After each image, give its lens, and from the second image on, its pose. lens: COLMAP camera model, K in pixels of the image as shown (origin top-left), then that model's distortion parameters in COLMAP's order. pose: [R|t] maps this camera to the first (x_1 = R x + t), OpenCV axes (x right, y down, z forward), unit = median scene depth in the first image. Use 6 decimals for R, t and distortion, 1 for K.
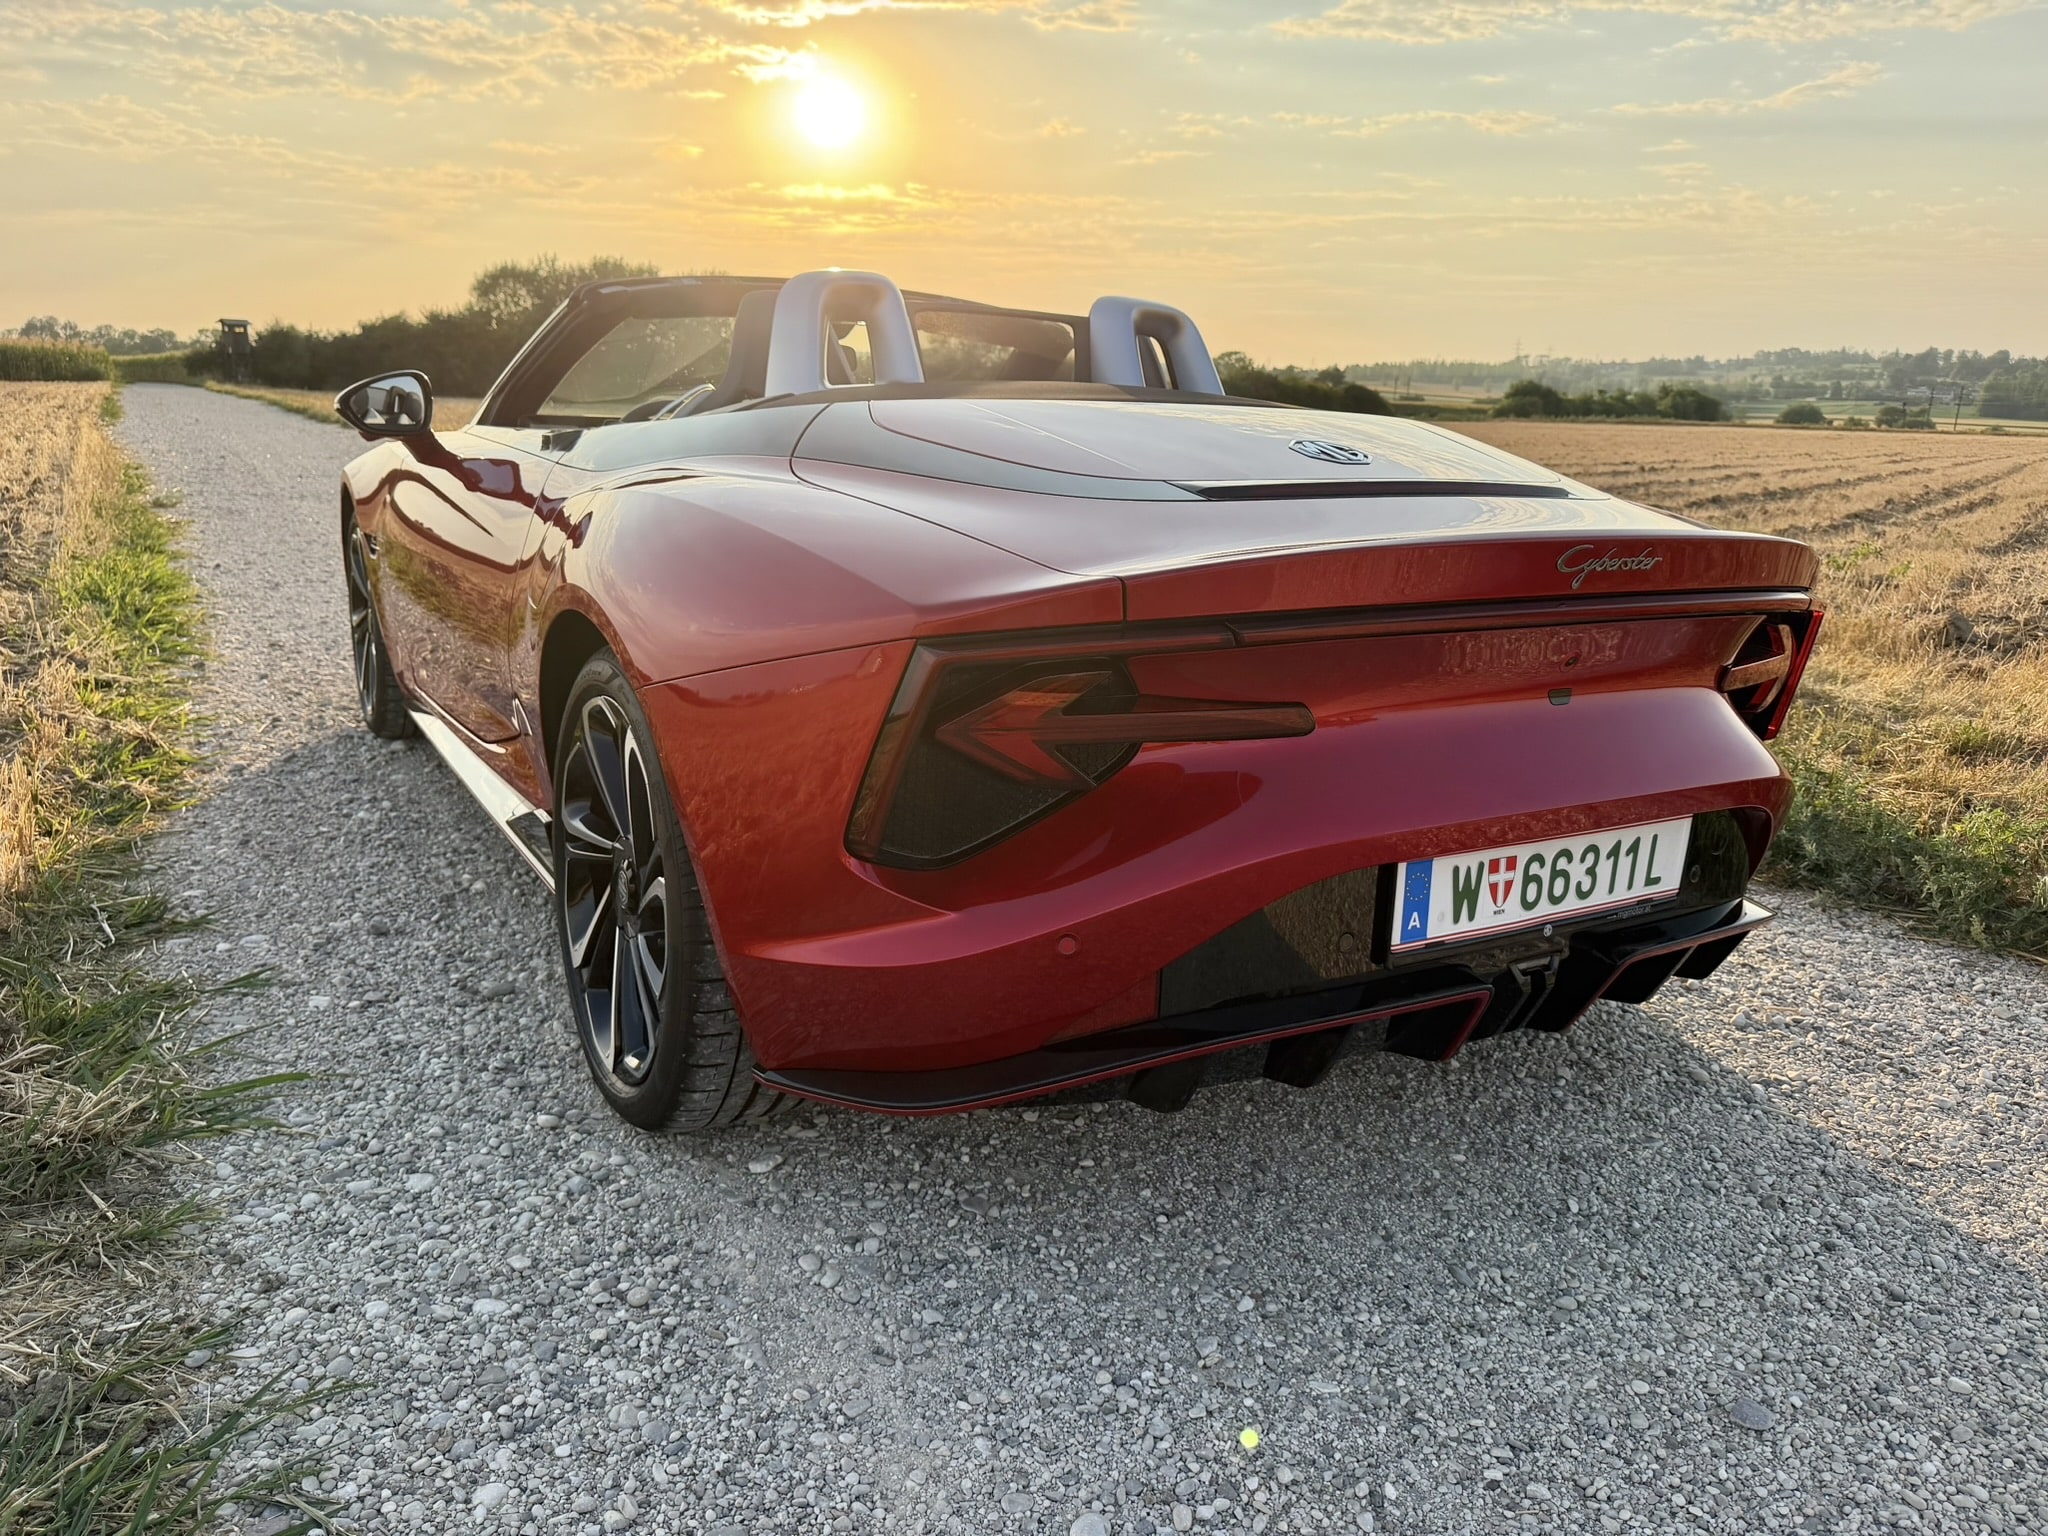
lens RADIAL K [[1501.4, 0, 1023.0], [0, 1501.4, 807.1], [0, 0, 1]] dist [-0.005158, -0.007835]
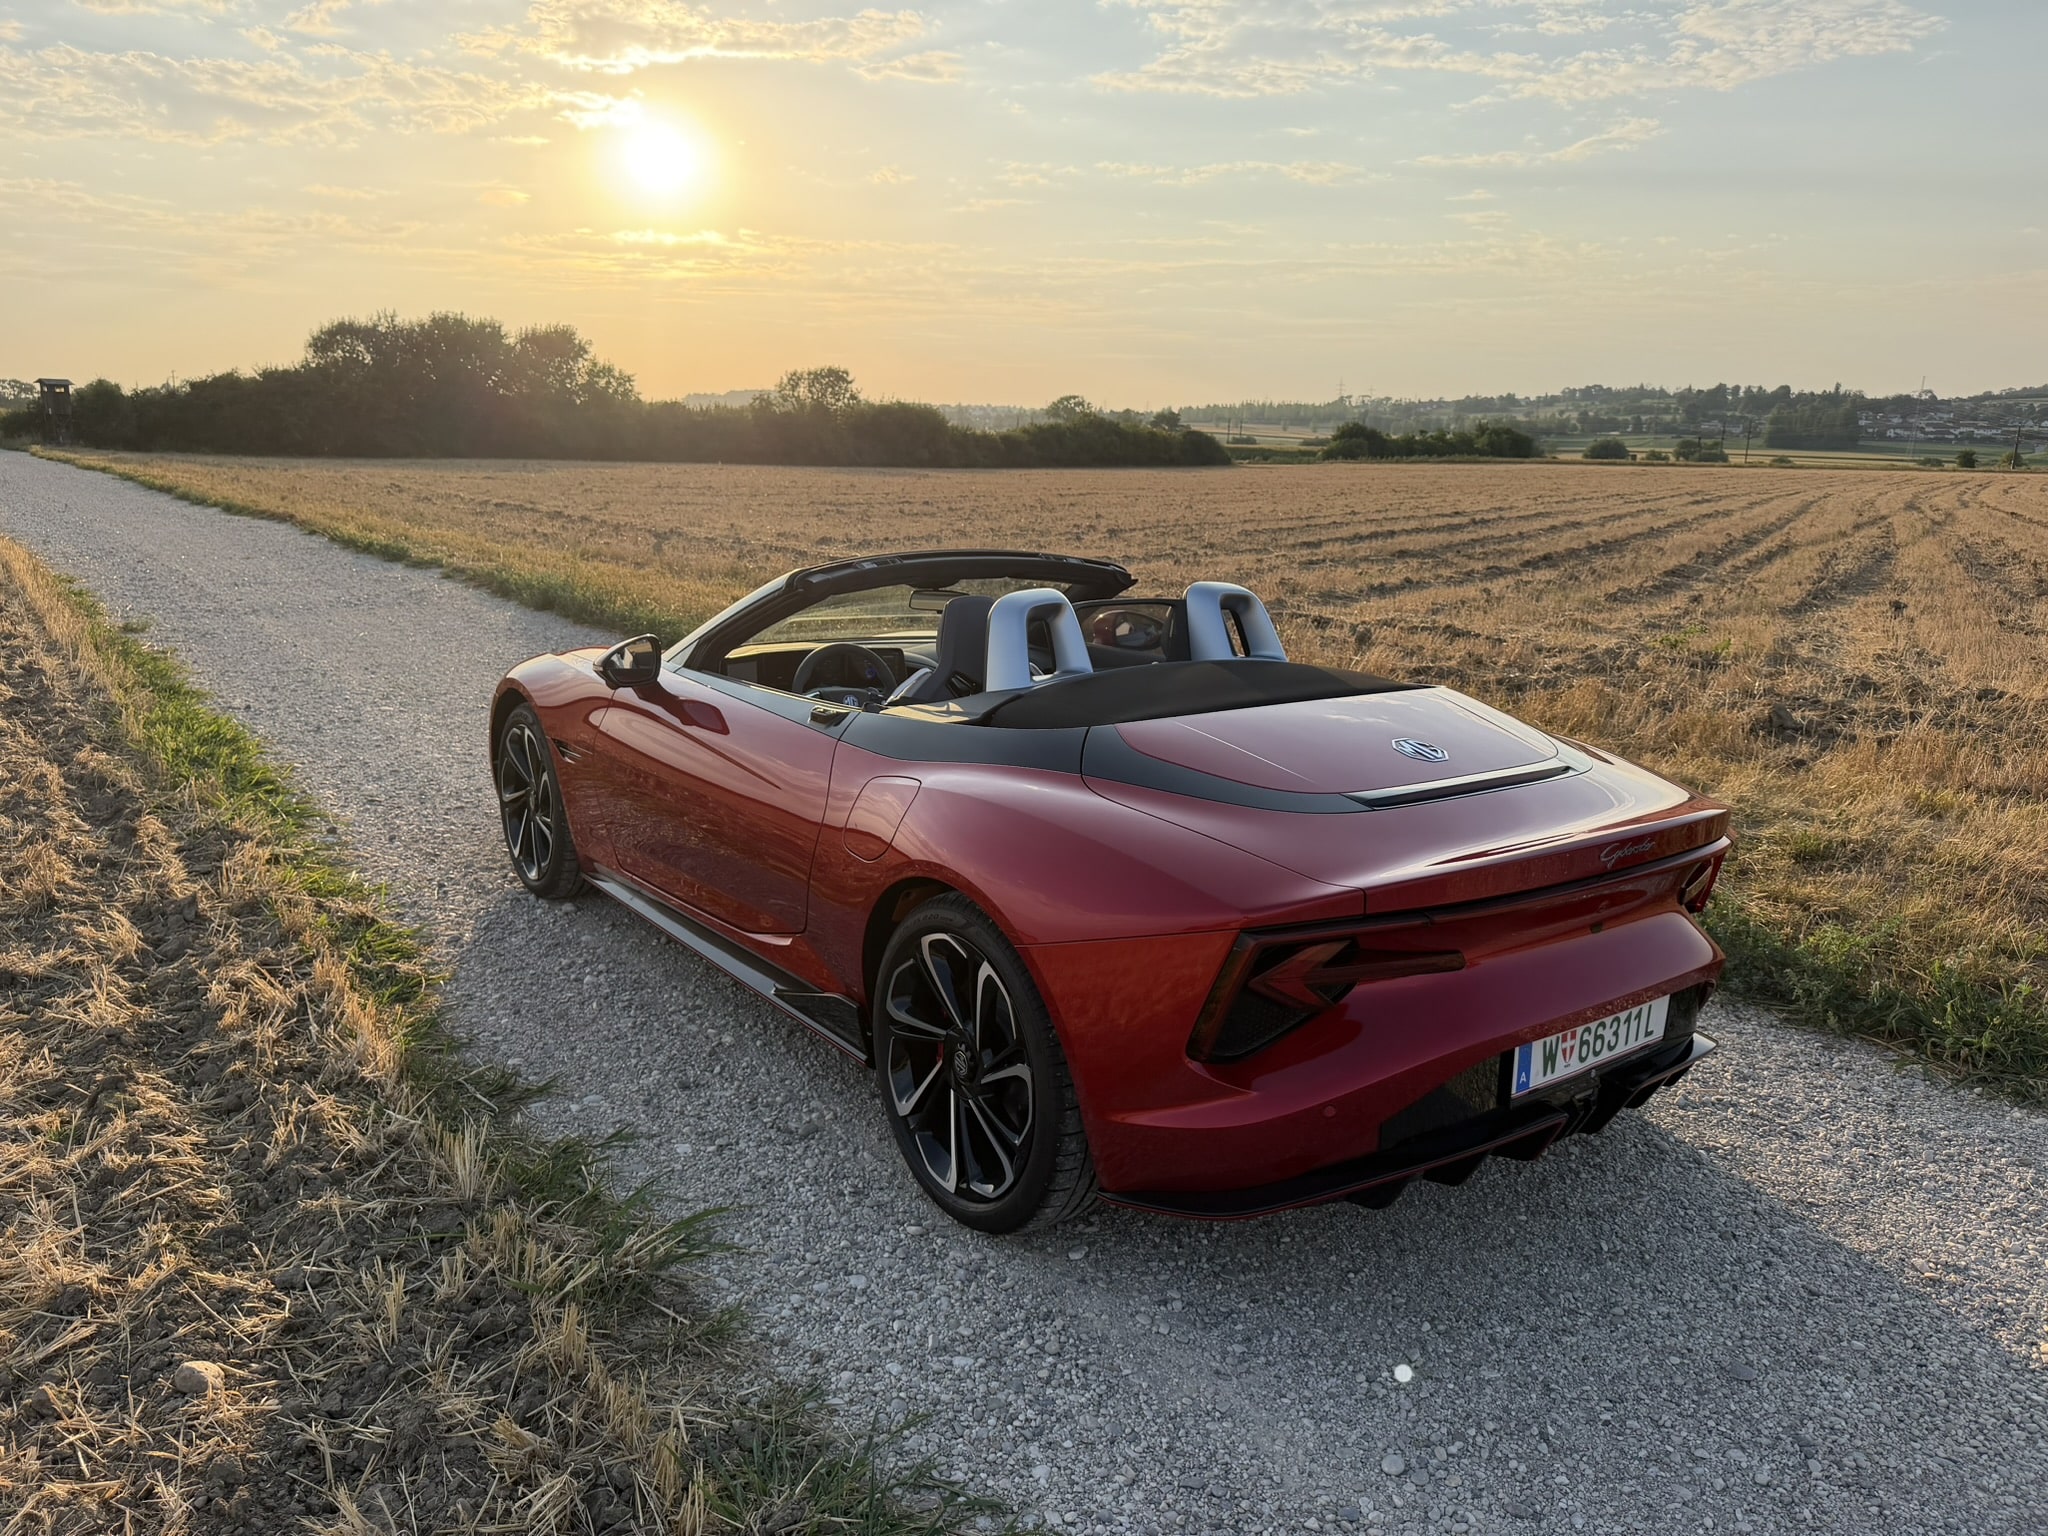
lens RADIAL K [[1501.4, 0, 1023.0], [0, 1501.4, 807.1], [0, 0, 1]] dist [-0.005158, -0.007835]
pose [[0.994456, -0.034642, 0.099283, -0.356256], [0.037056, 0.999058, -0.022574, -0.167276], [-0.098408, 0.026128, 0.994803, -0.466082]]
